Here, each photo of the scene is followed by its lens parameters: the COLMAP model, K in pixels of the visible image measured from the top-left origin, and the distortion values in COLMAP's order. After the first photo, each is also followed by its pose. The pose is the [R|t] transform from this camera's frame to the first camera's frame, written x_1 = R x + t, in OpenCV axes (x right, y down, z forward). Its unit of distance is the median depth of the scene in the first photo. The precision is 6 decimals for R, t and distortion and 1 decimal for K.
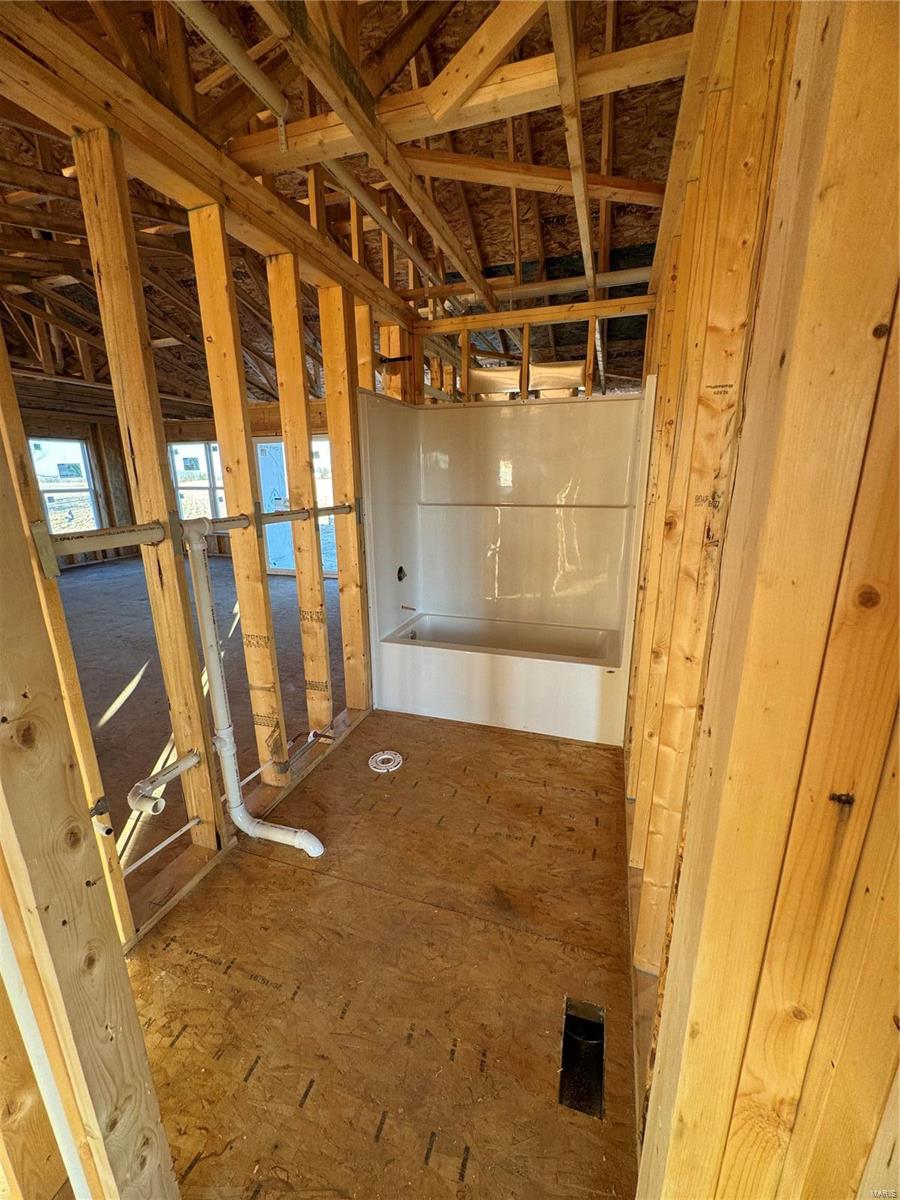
lens RADIAL K [[481.7, 0, 446.3], [0, 481.7, 599.6], [0, 0, 1]] dist [-0.001461, -0.000010]
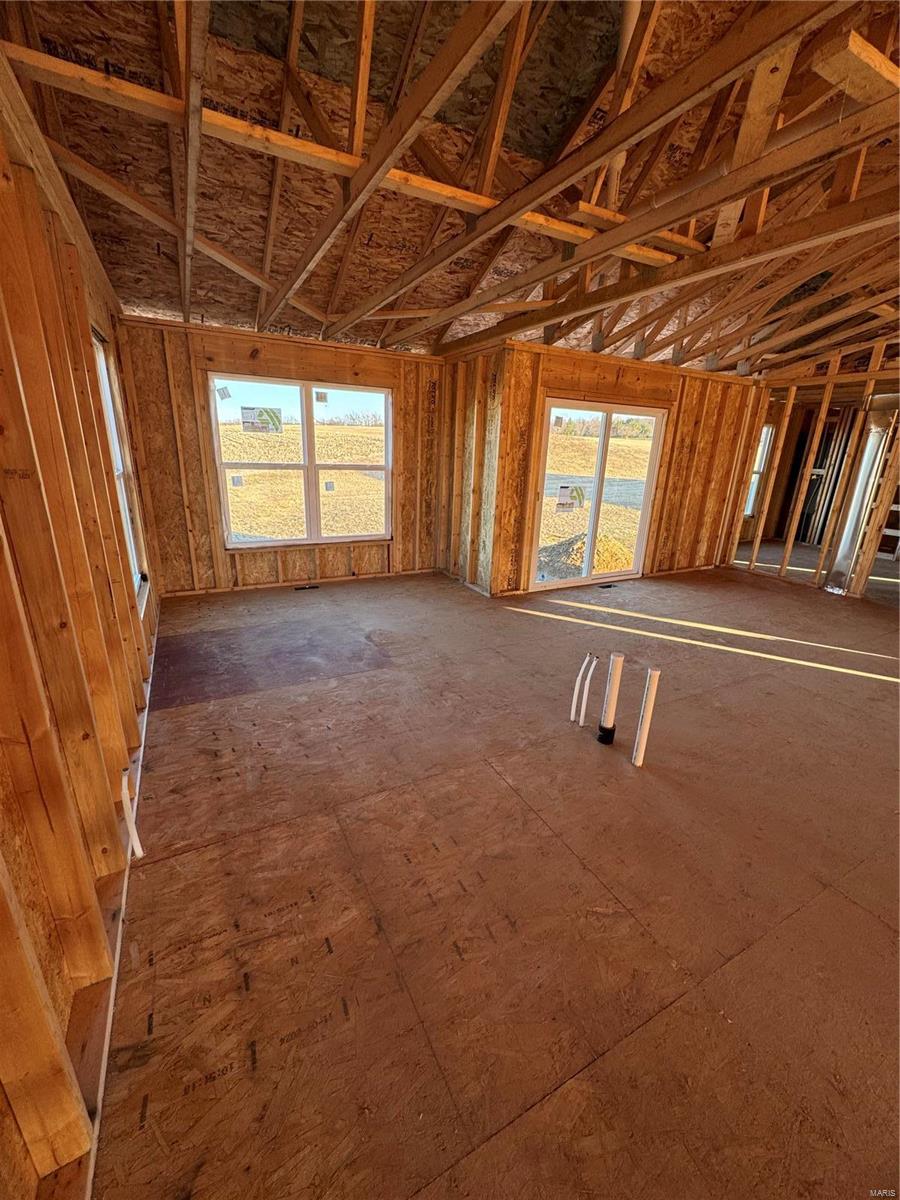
lens RADIAL K [[481.7, 0, 450.5], [0, 481.7, 597.9], [0, 0, 1]] dist [-0.001461, -0.000010]
pose [[0.689065, -0.184765, 0.700751, -0.919880], [0.141301, 0.982649, 0.120148, -0.140976], [-0.710791, 0.016227, 0.703216, 0.552294]]
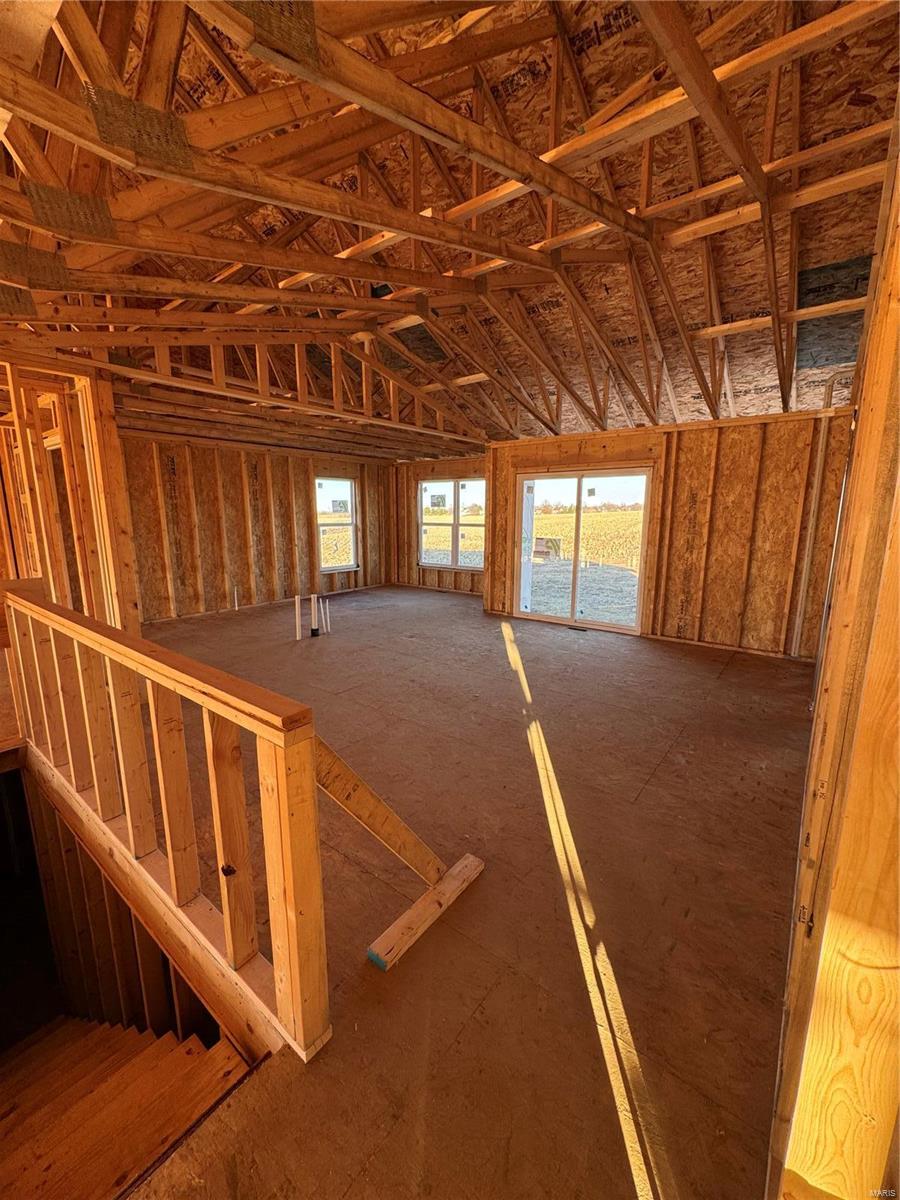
lens RADIAL K [[481.7, 0, 448.5], [0, 481.7, 596.9], [0, 0, 1]] dist [-0.001461, -0.000010]
pose [[0.942339, 0.069440, -0.327378, -0.184756], [-0.094865, 0.993537, -0.062326, -0.020147], [0.320934, 0.089789, 0.942836, 0.068689]]
